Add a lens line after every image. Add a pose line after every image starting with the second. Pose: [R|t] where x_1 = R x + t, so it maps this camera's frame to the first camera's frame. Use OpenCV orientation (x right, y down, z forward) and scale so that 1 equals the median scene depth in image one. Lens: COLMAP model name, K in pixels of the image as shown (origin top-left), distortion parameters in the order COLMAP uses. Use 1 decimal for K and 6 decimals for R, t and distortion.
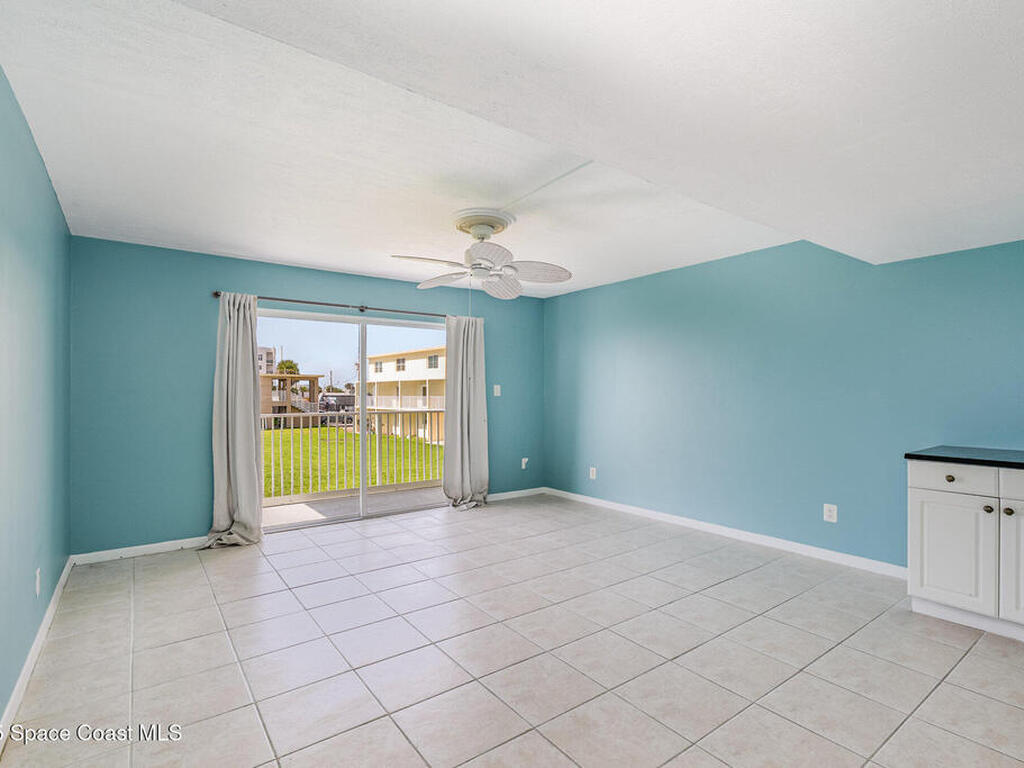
lens RADIAL K [[513.1, 0, 518.8], [0, 513.1, 399.8], [0, 0, 1]] dist [-0.004190, 0.001466]
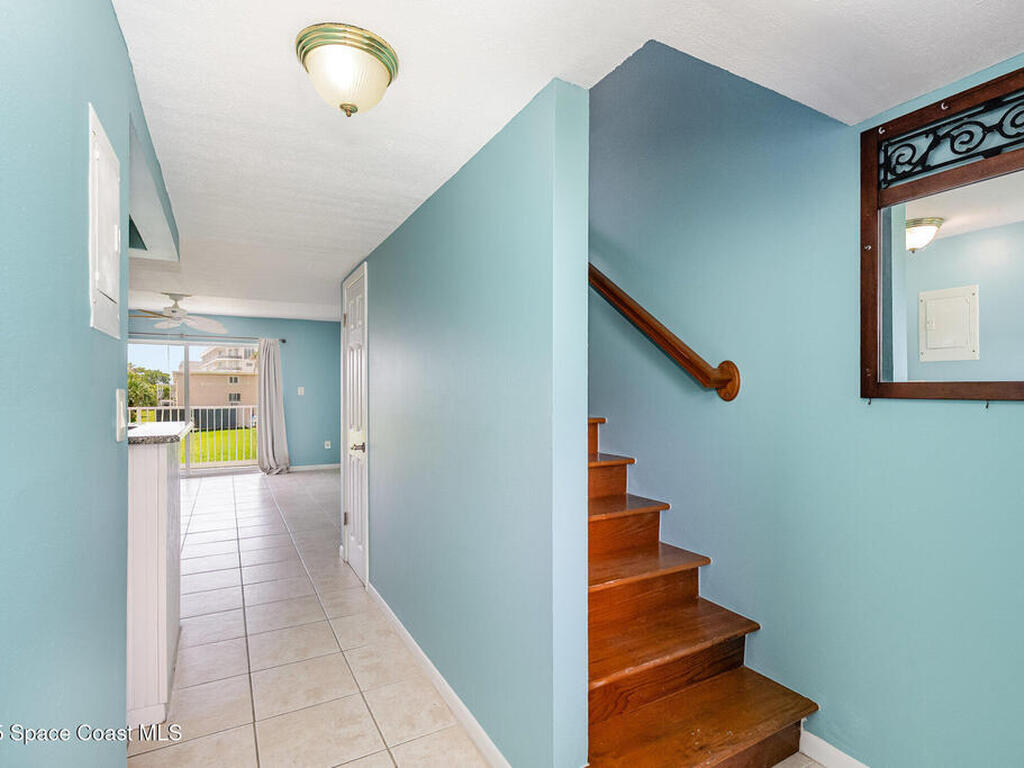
lens RADIAL K [[513.1, 0, 513.7], [0, 513.1, 392.4], [0, 0, 1]] dist [-0.004190, 0.001466]
pose [[0.992448, -0.003067, -0.122631, 0.814611], [0.001996, 0.999959, -0.008857, 0.000963], [0.122653, 0.008545, 0.992413, -0.344627]]
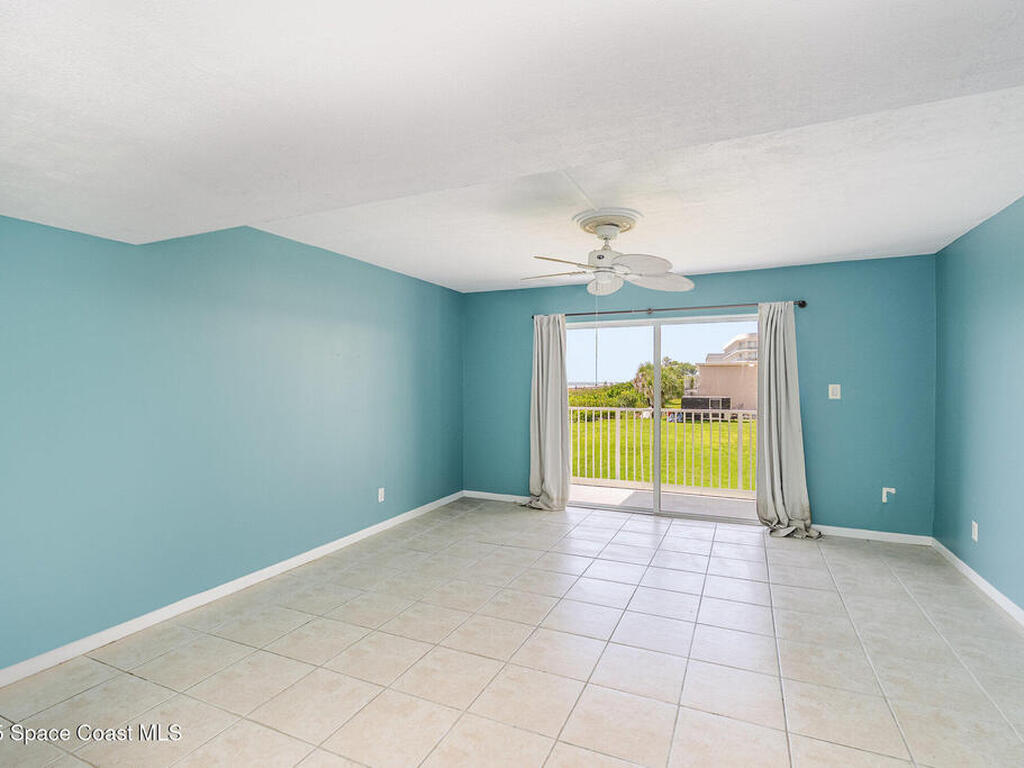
lens RADIAL K [[513.1, 0, 517.5], [0, 513.1, 380.2], [0, 0, 1]] dist [-0.004190, 0.001466]
pose [[0.492341, 0.001175, -0.870401, 0.458890], [-0.015761, 0.999847, -0.007566, -0.025747], [0.870259, 0.017443, 0.492285, 0.253161]]
